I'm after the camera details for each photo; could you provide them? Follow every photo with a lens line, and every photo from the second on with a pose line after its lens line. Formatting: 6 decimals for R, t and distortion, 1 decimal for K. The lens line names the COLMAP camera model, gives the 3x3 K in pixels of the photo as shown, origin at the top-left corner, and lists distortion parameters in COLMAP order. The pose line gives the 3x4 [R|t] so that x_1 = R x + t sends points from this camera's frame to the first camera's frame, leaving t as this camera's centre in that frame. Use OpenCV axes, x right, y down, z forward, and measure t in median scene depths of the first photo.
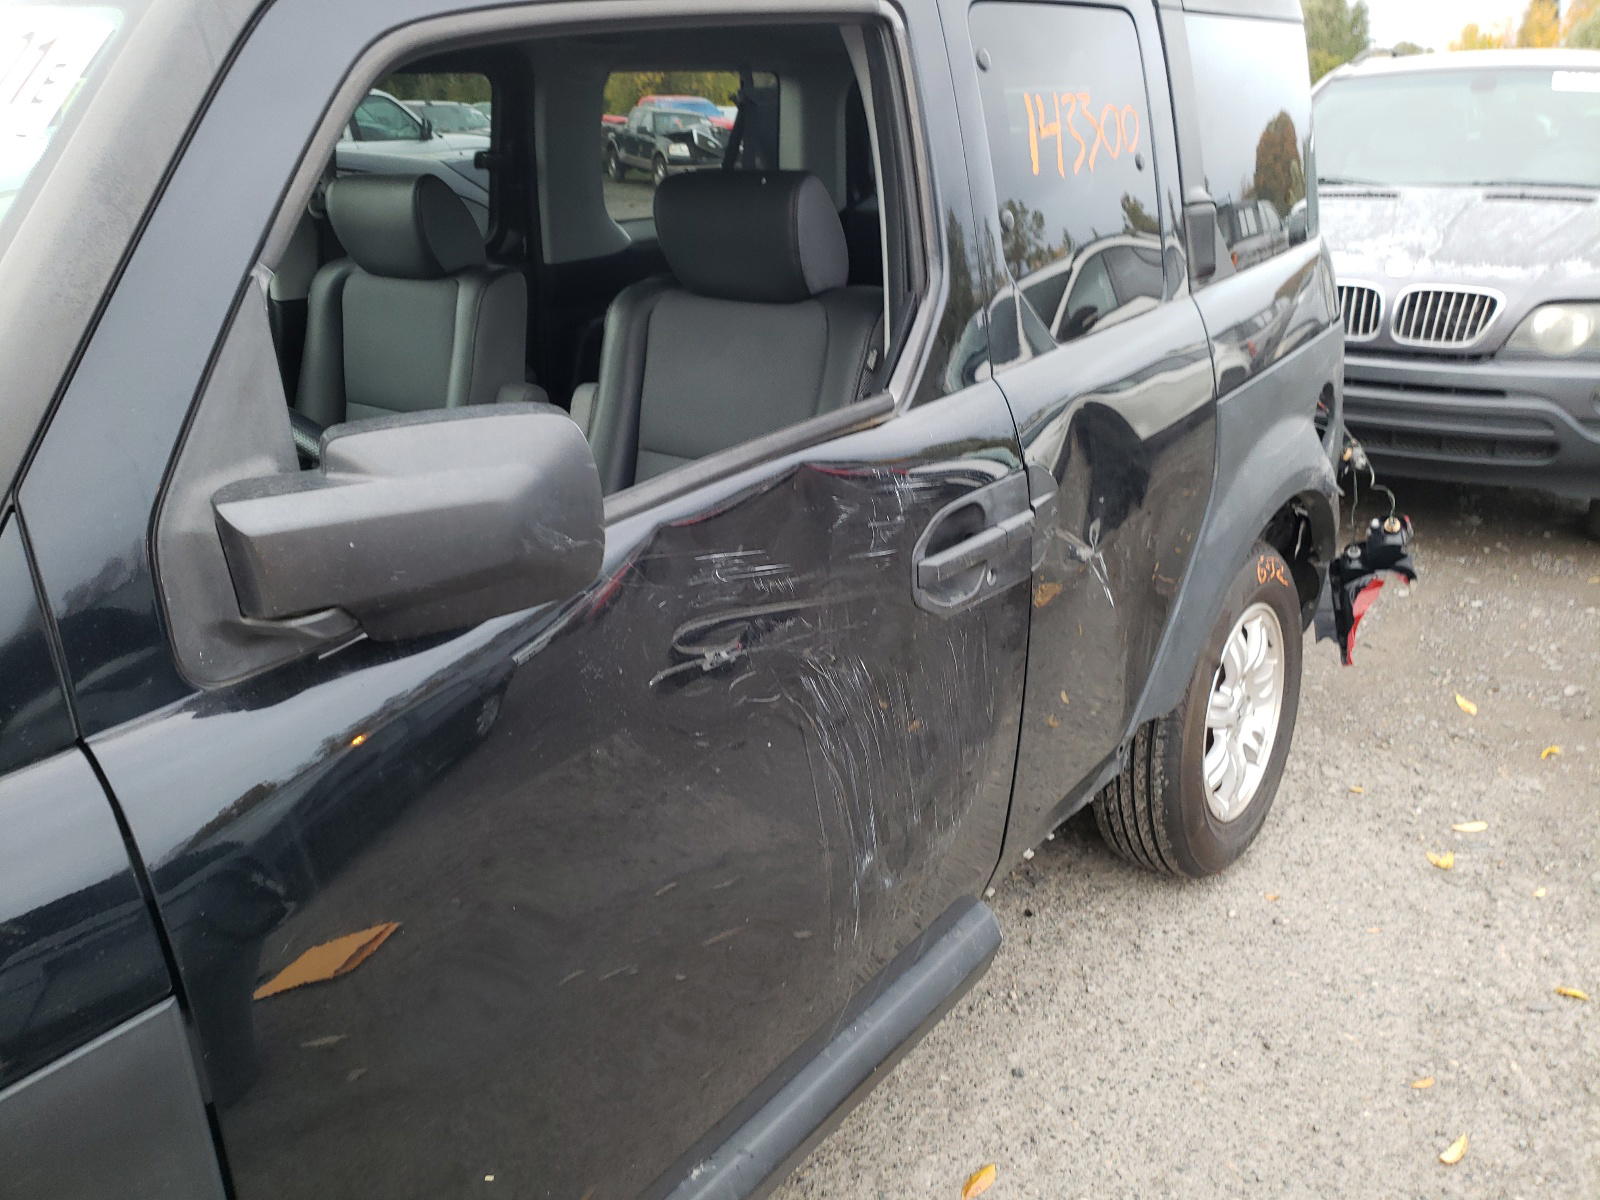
lens RADIAL K [[1214.7, 0, 782.5], [0, 1214.7, 592.2], [0, 0, 1]] dist [0.013639, -0.006428]
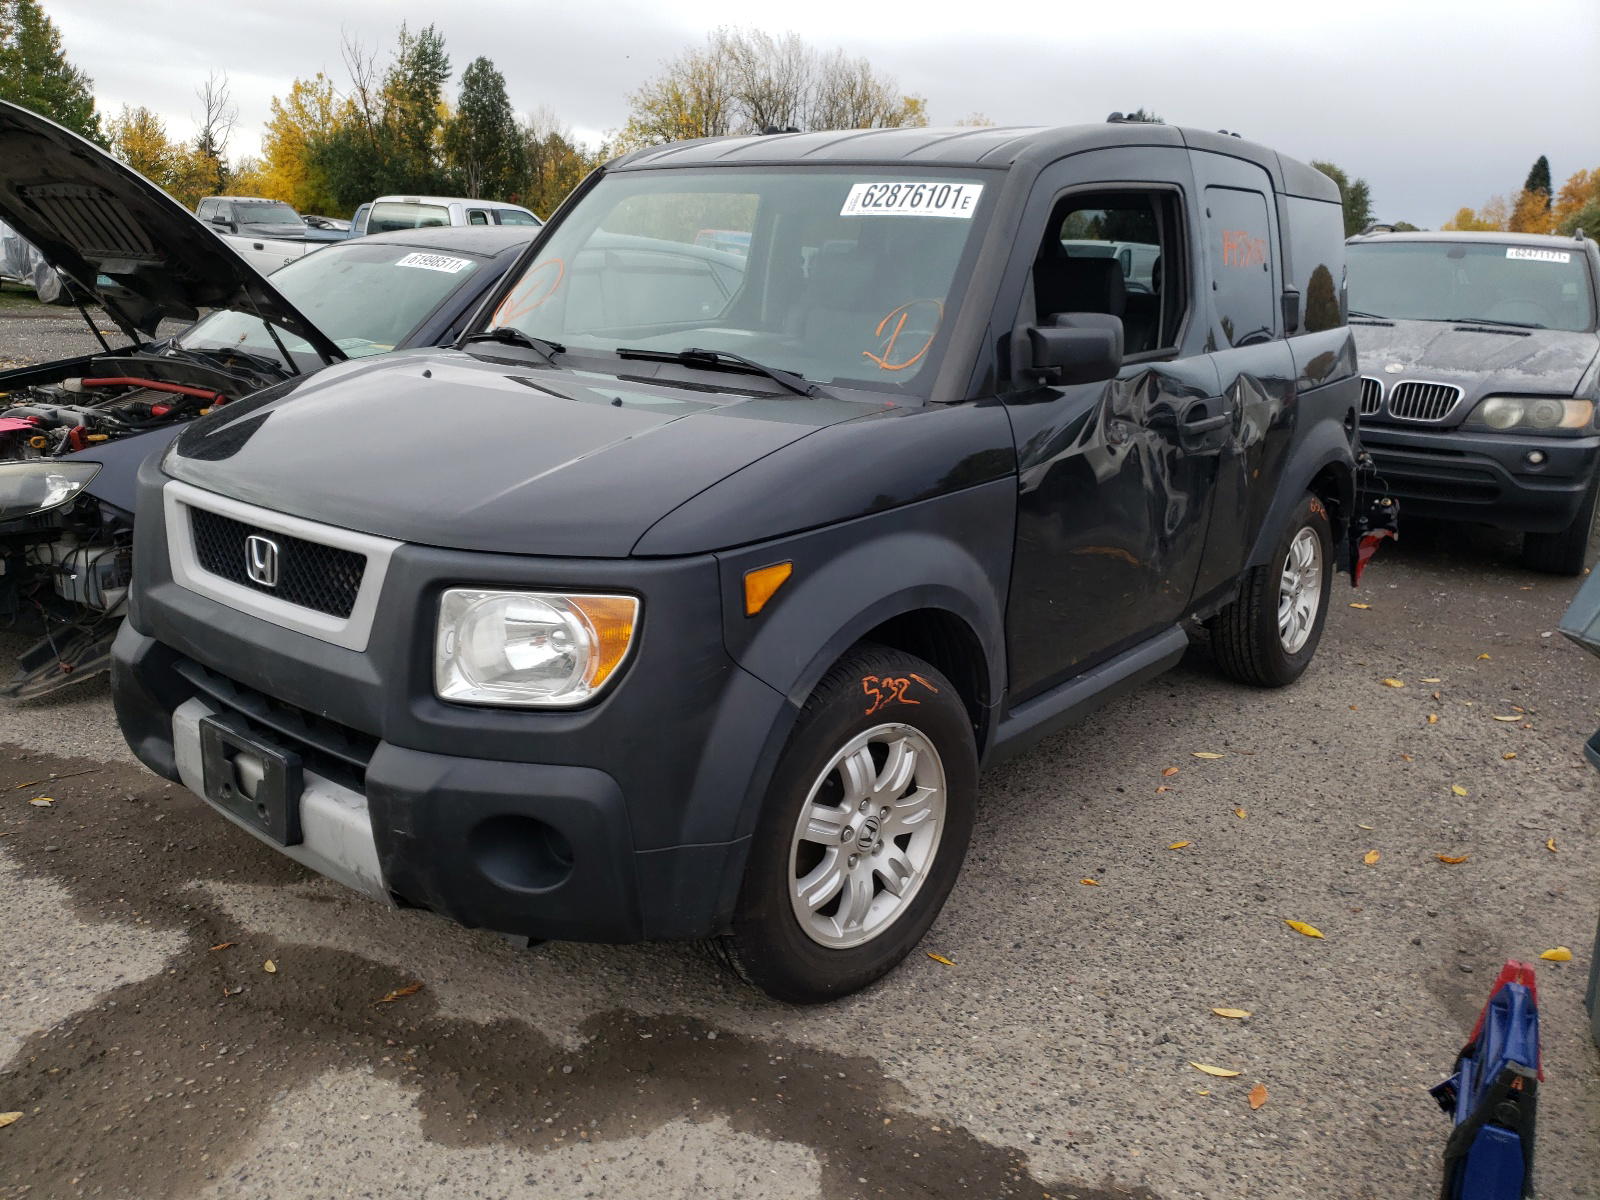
lens RADIAL K [[1214.7, 0, 812.5], [0, 1214.7, 606.0], [0, 0, 1]] dist [0.013639, -0.006428]
pose [[0.997969, 0.059961, 0.021493, -0.213355], [-0.057846, 0.994415, -0.088279, 0.195531], [-0.026666, 0.086856, 0.995864, -0.429590]]
